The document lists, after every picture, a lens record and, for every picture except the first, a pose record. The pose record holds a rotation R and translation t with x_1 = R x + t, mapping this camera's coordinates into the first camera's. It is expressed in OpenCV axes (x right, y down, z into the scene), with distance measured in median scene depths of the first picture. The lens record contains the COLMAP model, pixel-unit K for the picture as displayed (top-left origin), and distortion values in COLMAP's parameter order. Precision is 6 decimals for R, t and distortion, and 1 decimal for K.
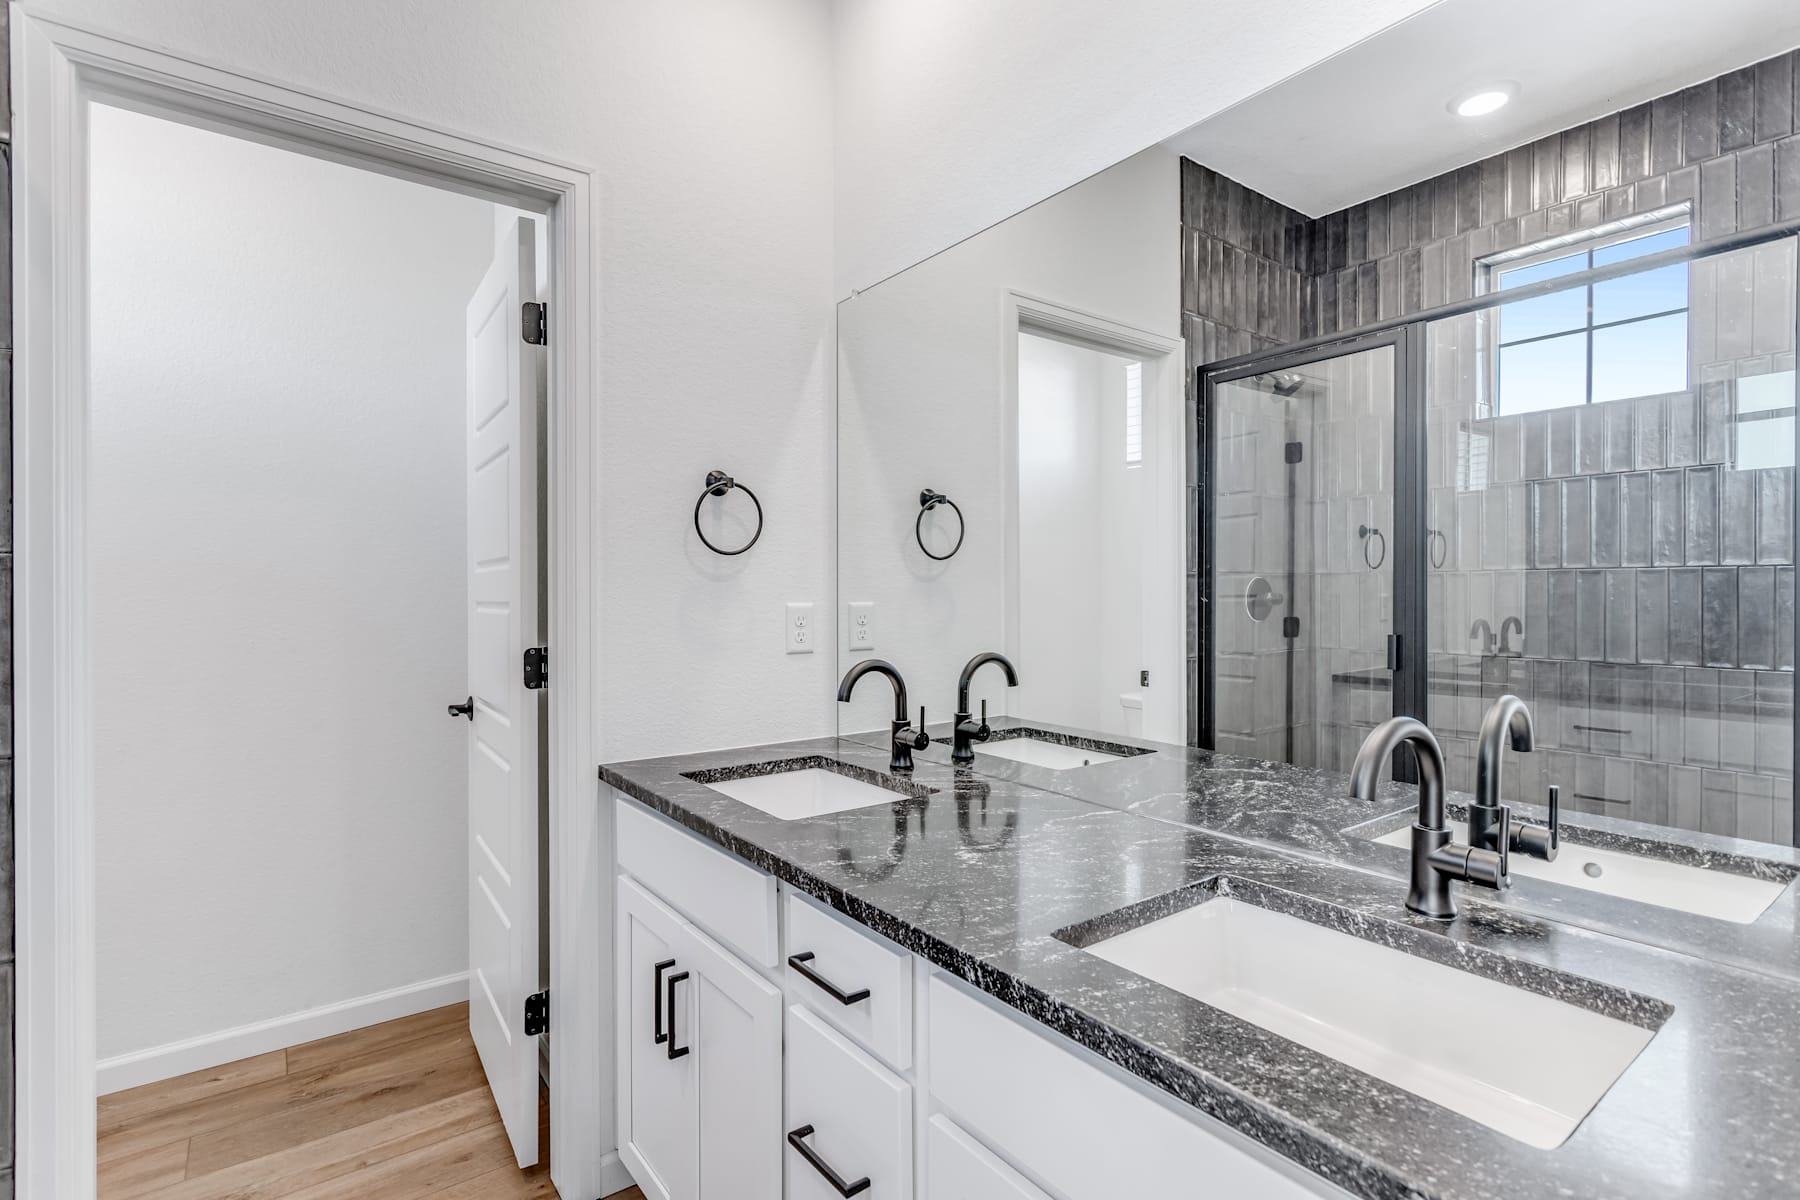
lens RADIAL K [[857.9, 0, 900.0], [0, 857.9, 600.0], [0, 0, 1]] dist [0.003210, 0.000407]
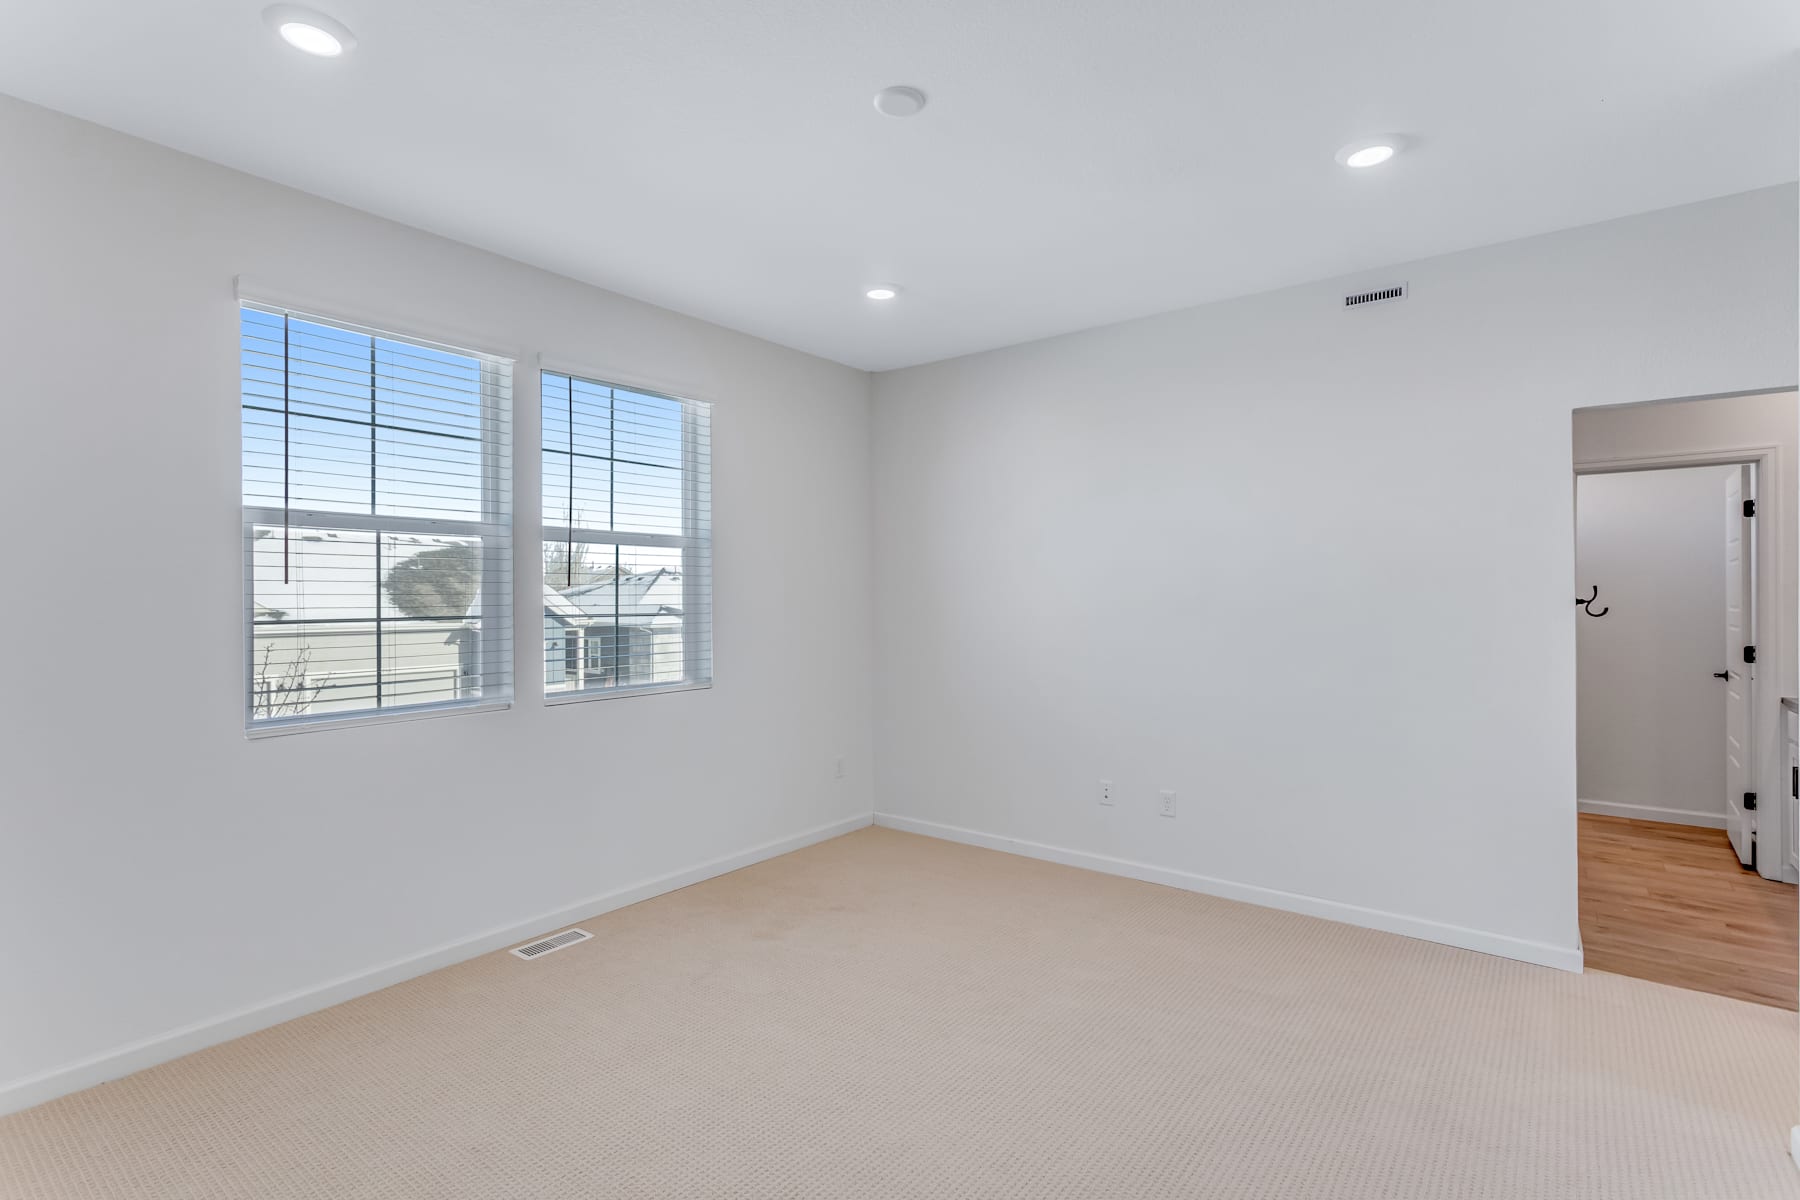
lens RADIAL K [[857.9, 0, 900.0], [0, 857.9, 600.0], [0, 0, 1]] dist [0.003210, 0.000407]
pose [[0.284040, 0.005426, -0.958797, 1.176713], [0.000496, 0.999983, 0.005805, -0.085025], [0.958812, -0.002124, 0.284032, -1.907032]]
